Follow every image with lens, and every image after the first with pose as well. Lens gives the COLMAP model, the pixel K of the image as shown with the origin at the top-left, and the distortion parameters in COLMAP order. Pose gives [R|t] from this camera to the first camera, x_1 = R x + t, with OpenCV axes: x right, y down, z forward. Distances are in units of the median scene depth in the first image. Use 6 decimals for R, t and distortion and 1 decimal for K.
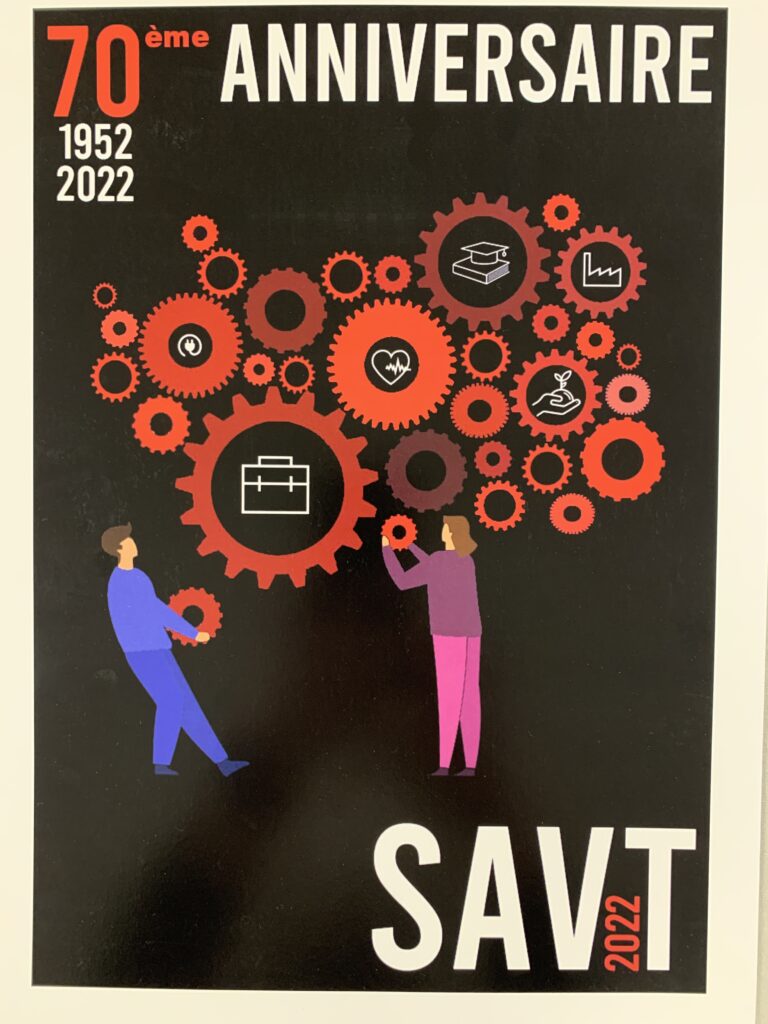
lens RADIAL K [[777.7, 0, 383.2], [0, 777.7, 511.4], [0, 0, 1]] dist [-0.013704, -0.004983]
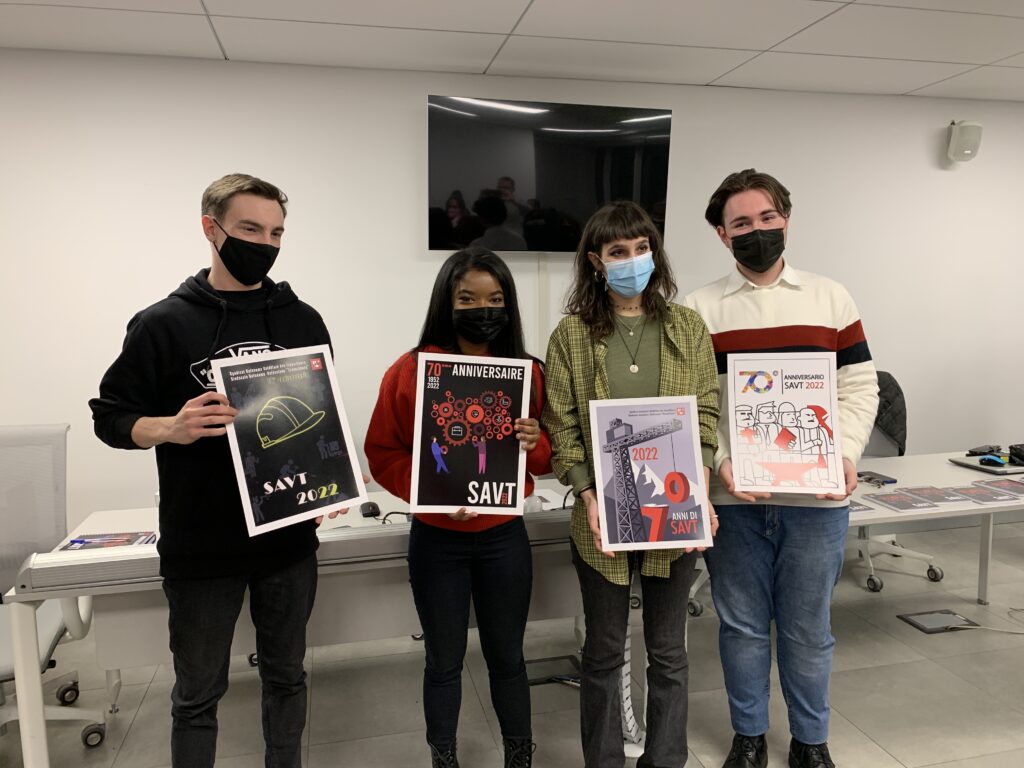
lens RADIAL K [[777.7, 0, 511.4], [0, 777.7, 384.8], [0, 0, 1]] dist [-0.013704, -0.004983]
pose [[0.983708, 0.048562, 0.173089, -0.873312], [-0.046381, 0.998785, -0.016626, -0.346494], [-0.173687, 0.008327, 0.984766, -5.819292]]
